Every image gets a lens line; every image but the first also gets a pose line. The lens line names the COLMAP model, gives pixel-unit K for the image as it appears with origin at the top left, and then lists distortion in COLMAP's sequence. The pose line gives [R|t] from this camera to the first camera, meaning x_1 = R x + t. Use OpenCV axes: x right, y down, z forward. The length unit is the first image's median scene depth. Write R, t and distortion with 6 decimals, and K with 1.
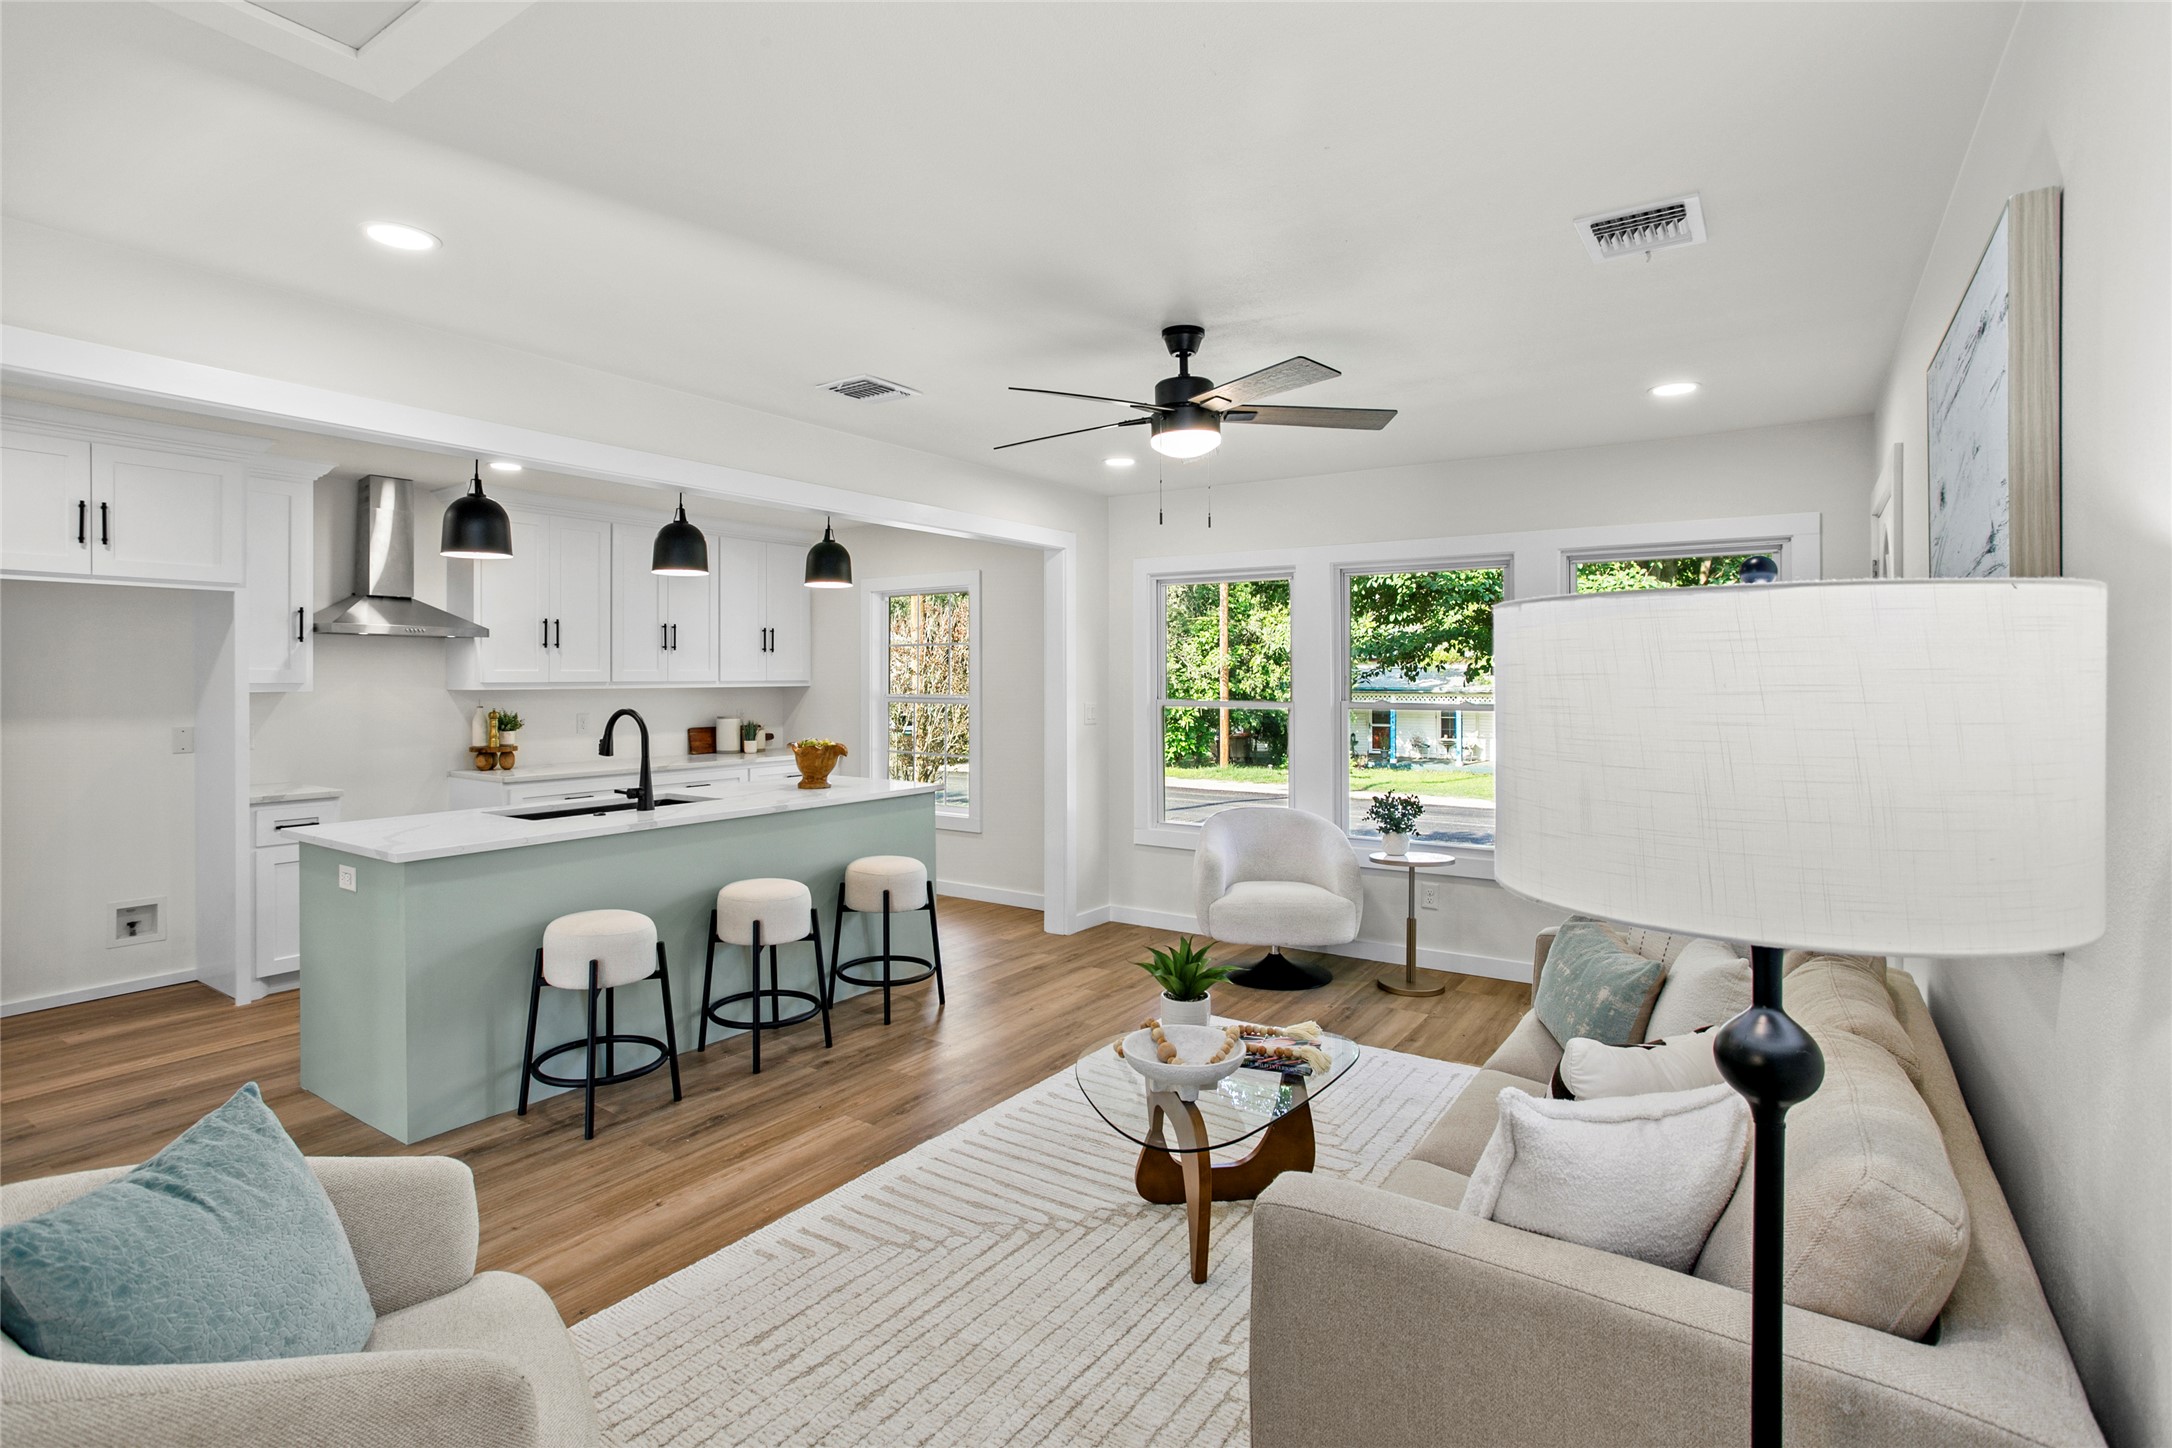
lens RADIAL K [[1044.1, 0, 1098.7], [0, 1044.1, 676.7], [0, 0, 1]] dist [-0.030025, 0.016383]
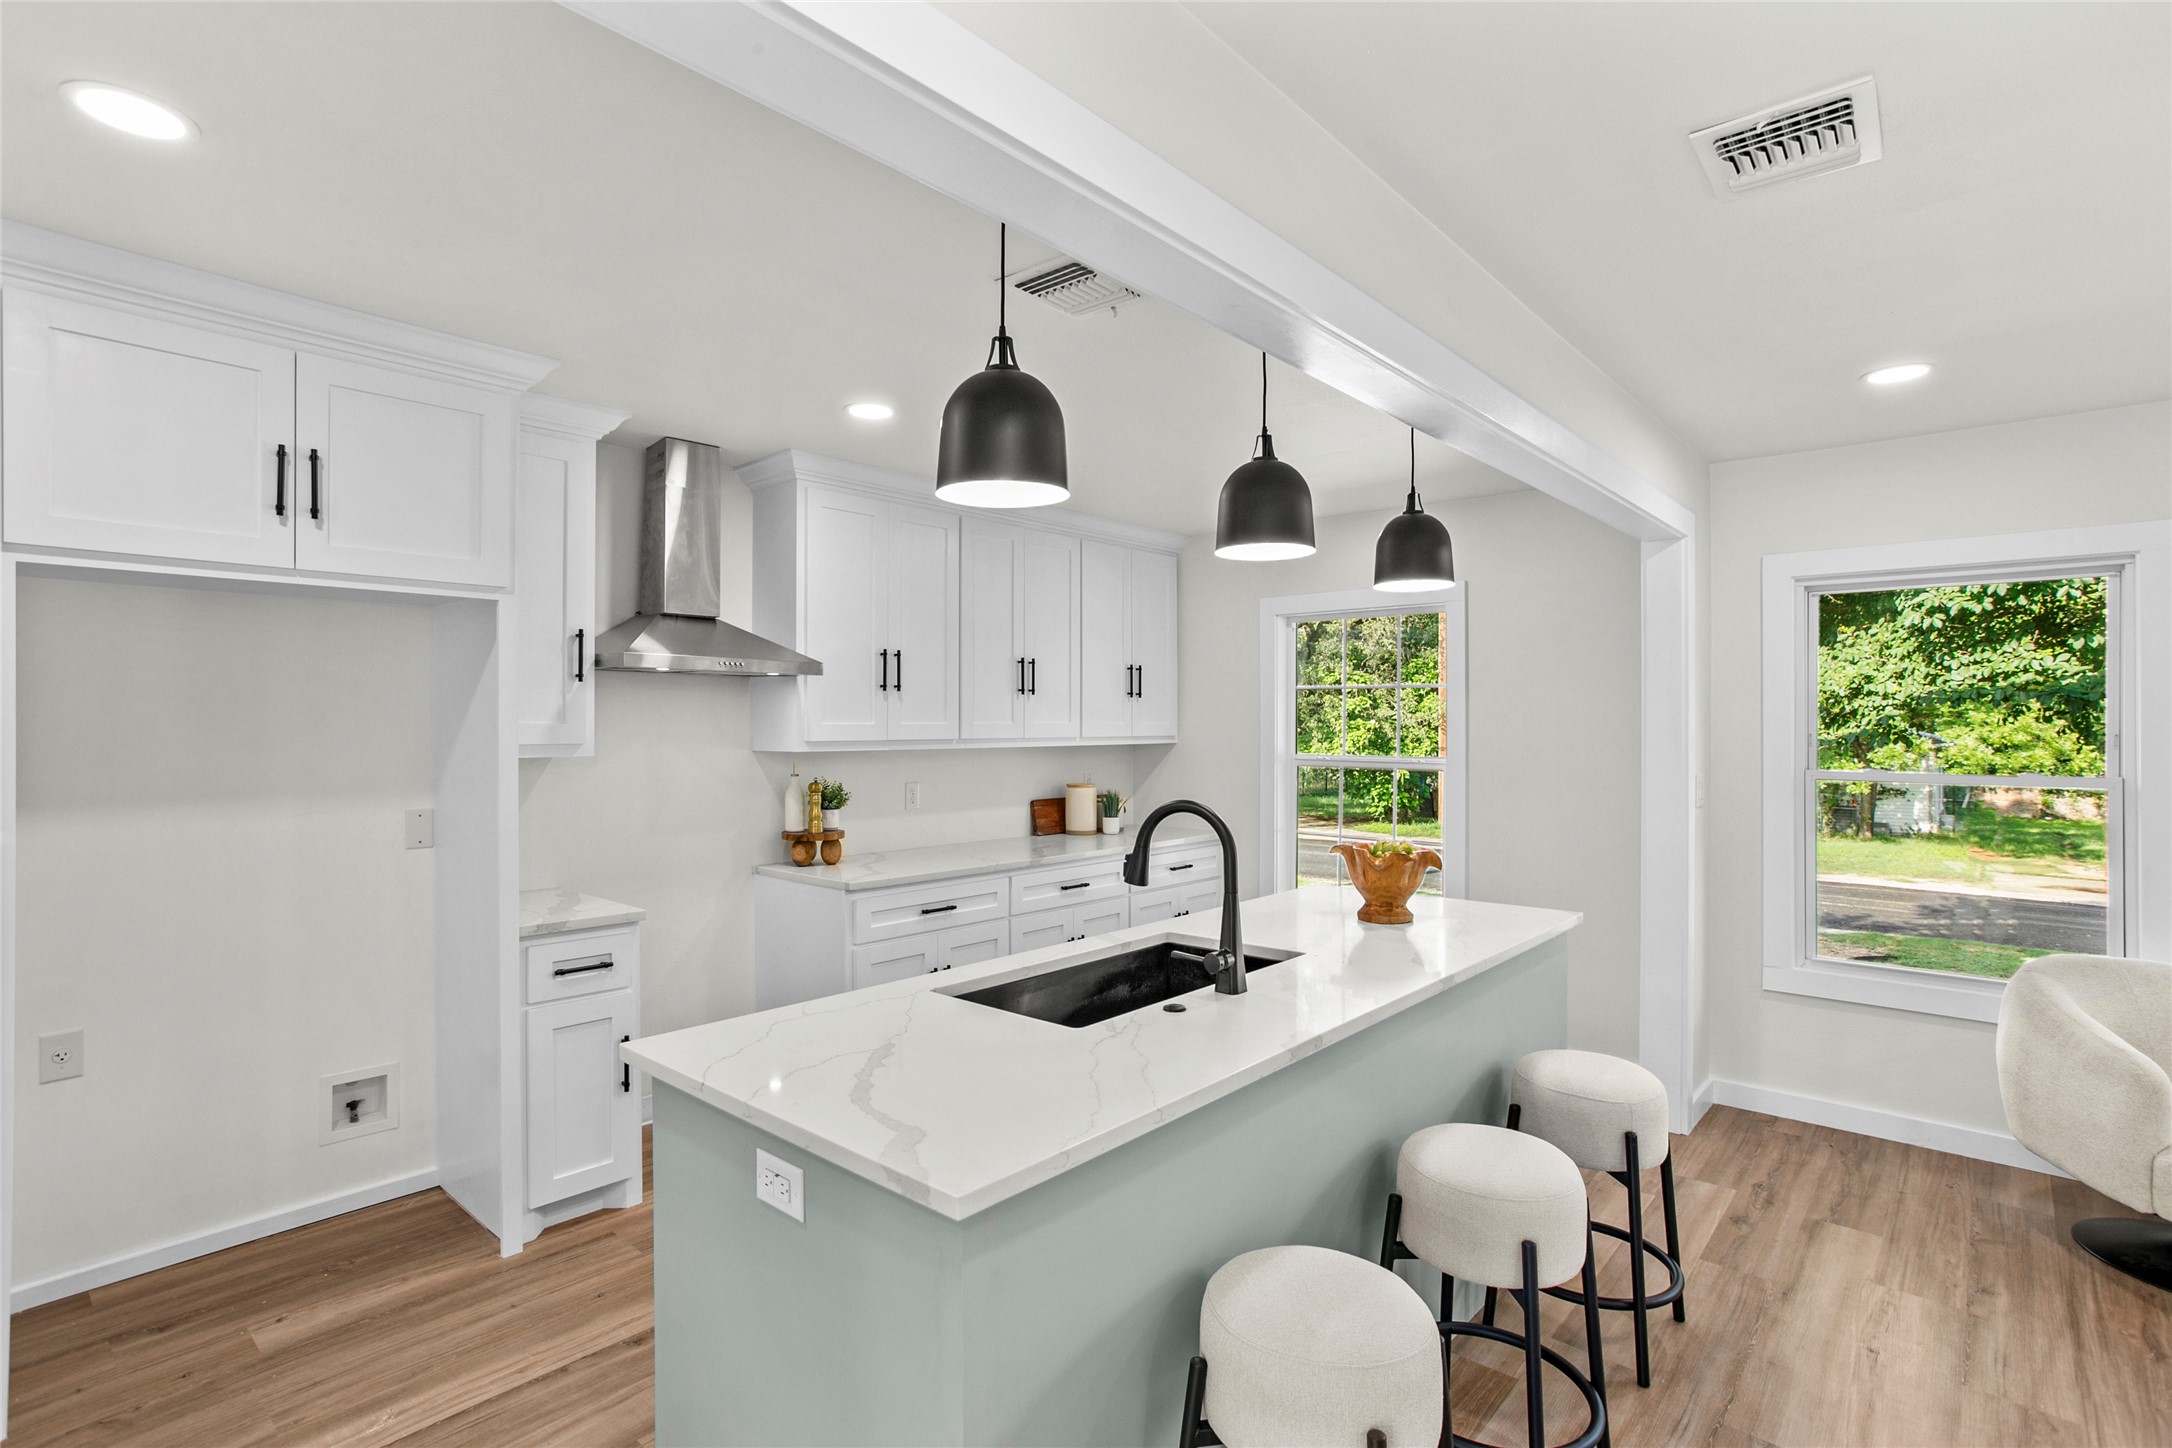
lens RADIAL K [[1044.1, 0, 1096.0], [0, 1044.1, 721.8], [0, 0, 1]] dist [-0.030025, 0.016383]
pose [[0.992234, 0.001541, -0.124372, -0.336917], [-0.001620, 0.999999, -0.000538, -0.007590], [0.124371, 0.000735, 0.992236, 0.353870]]
